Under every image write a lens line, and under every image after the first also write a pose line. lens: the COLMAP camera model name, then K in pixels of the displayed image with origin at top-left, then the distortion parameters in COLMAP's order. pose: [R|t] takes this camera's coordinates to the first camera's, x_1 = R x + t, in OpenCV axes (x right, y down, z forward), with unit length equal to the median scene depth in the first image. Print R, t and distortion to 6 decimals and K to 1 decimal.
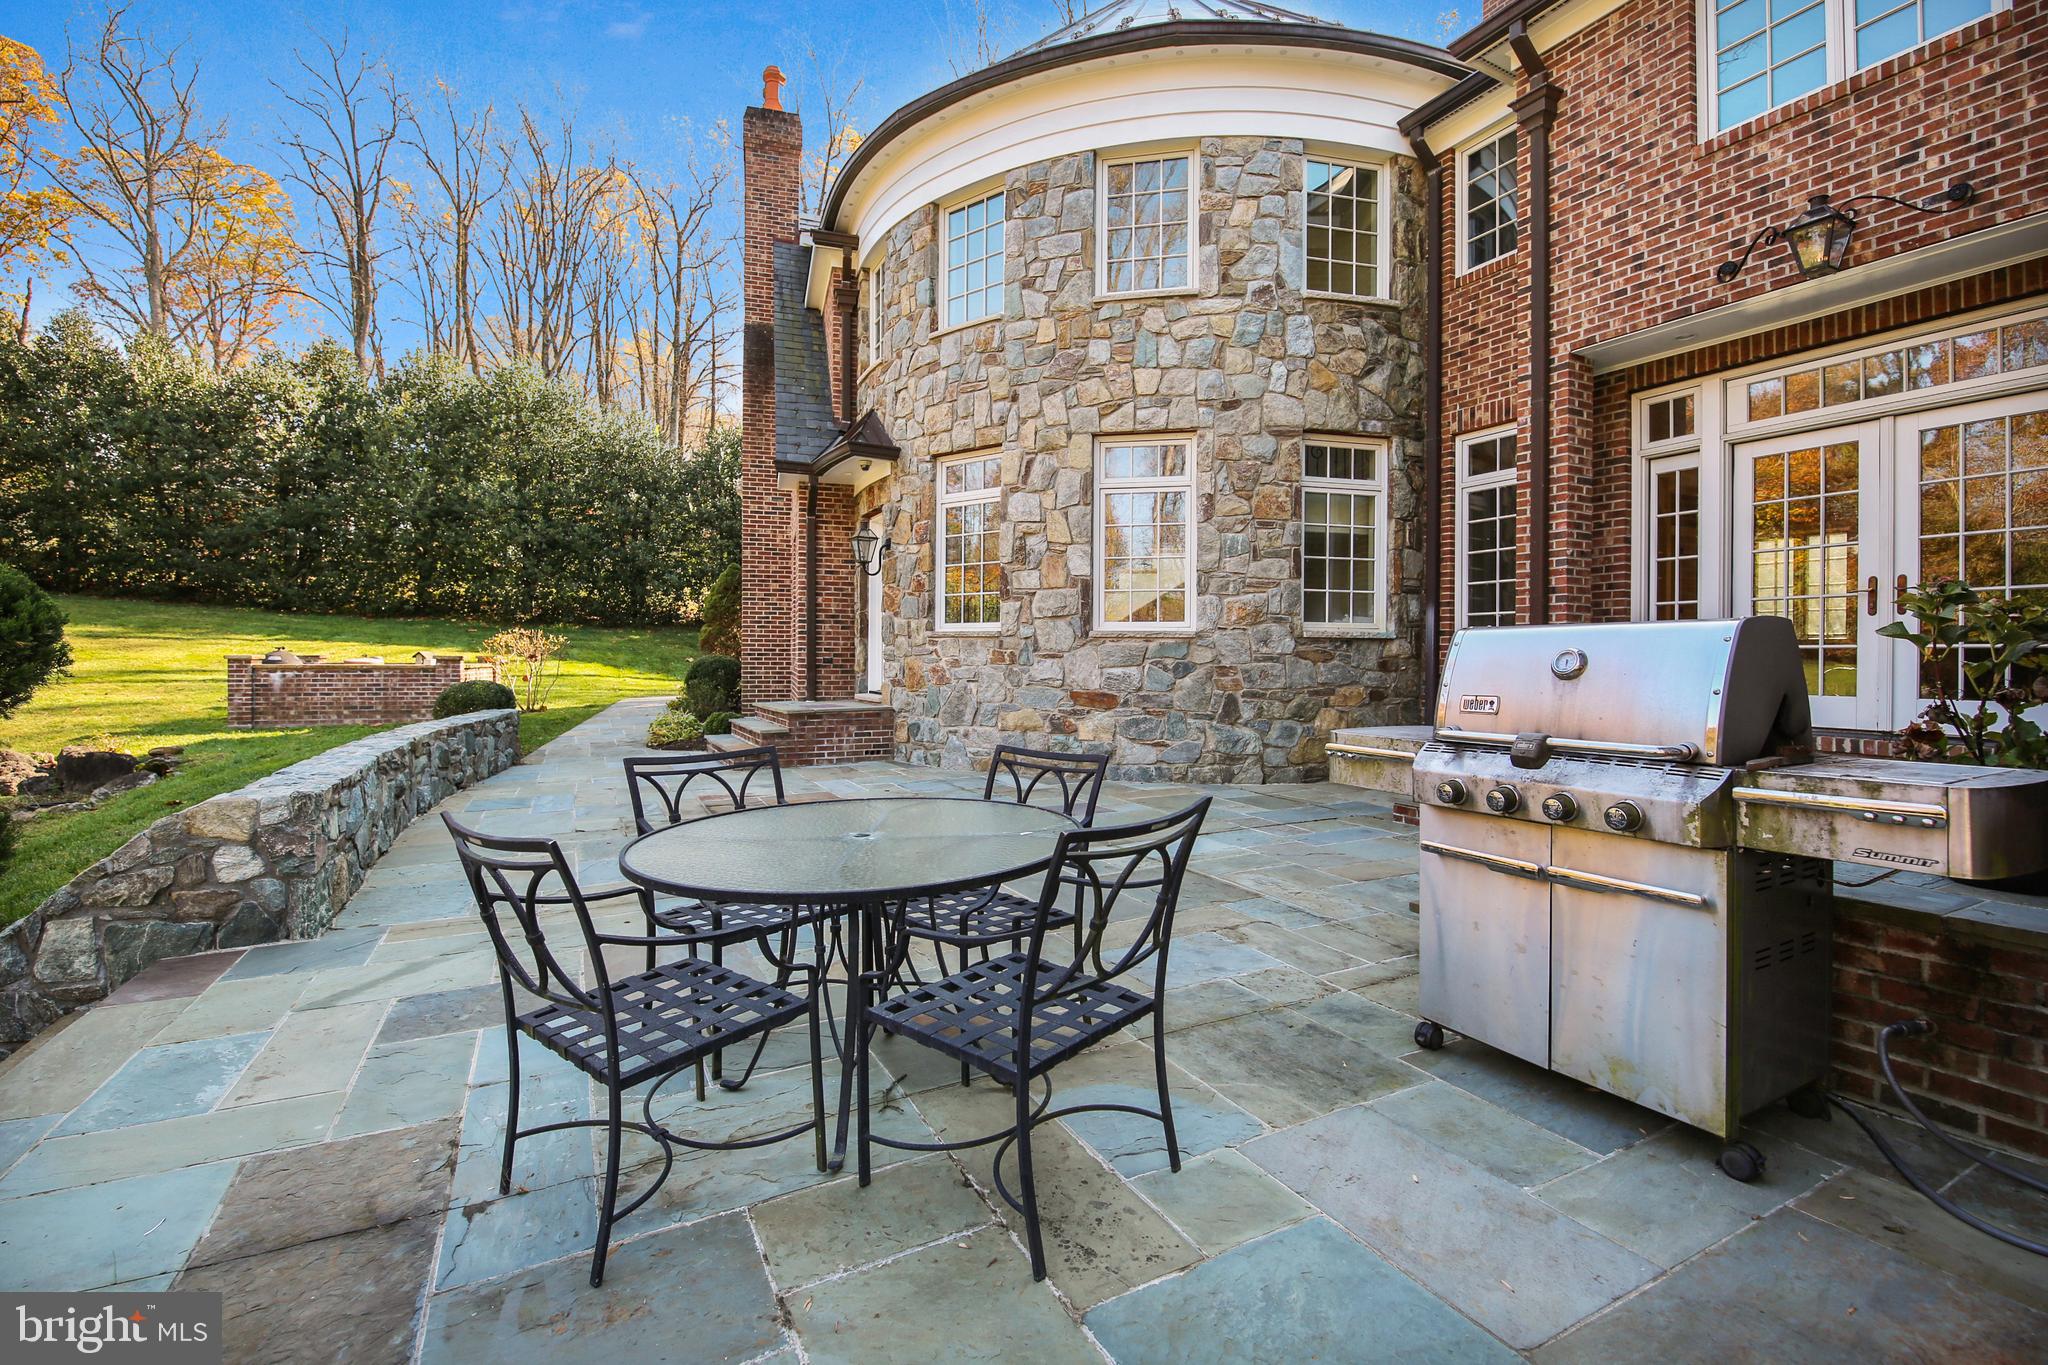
lens RADIAL K [[894.0, 0, 1023.5], [0, 894.0, 666.1], [0, 0, 1]] dist [0.002797, 0.000135]
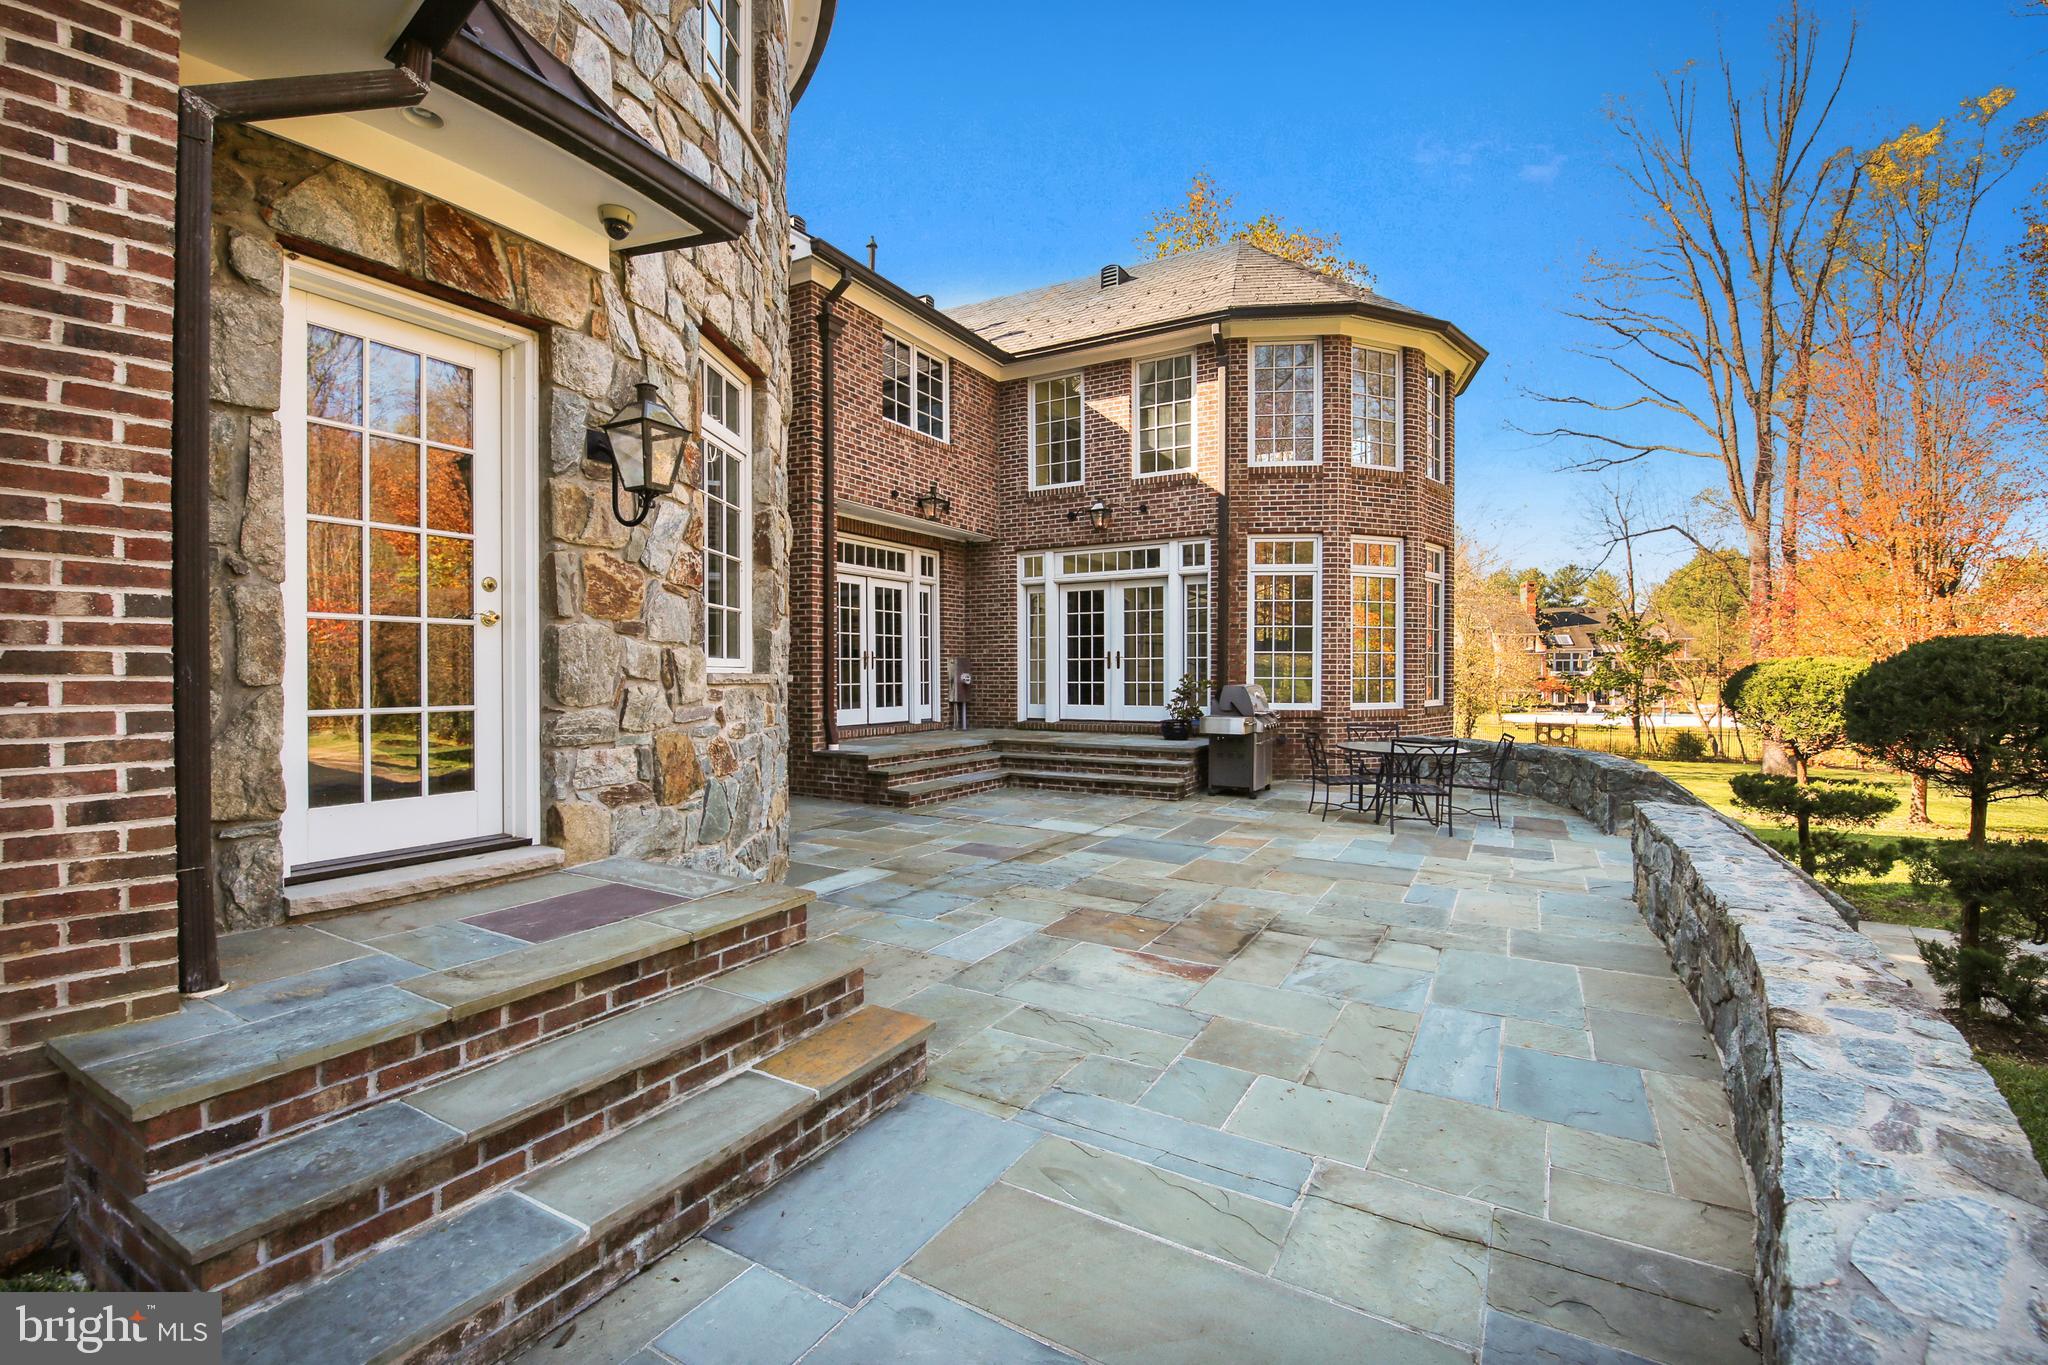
lens RADIAL K [[894.0, 0, 1019.9], [0, 894.0, 678.0], [0, 0, 1]] dist [0.002797, 0.000135]
pose [[-0.519689, -0.008517, 0.854313, -0.878584], [0.008221, 0.999854, 0.014969, -0.058837], [-0.854316, 0.014803, -0.519543, 1.533788]]
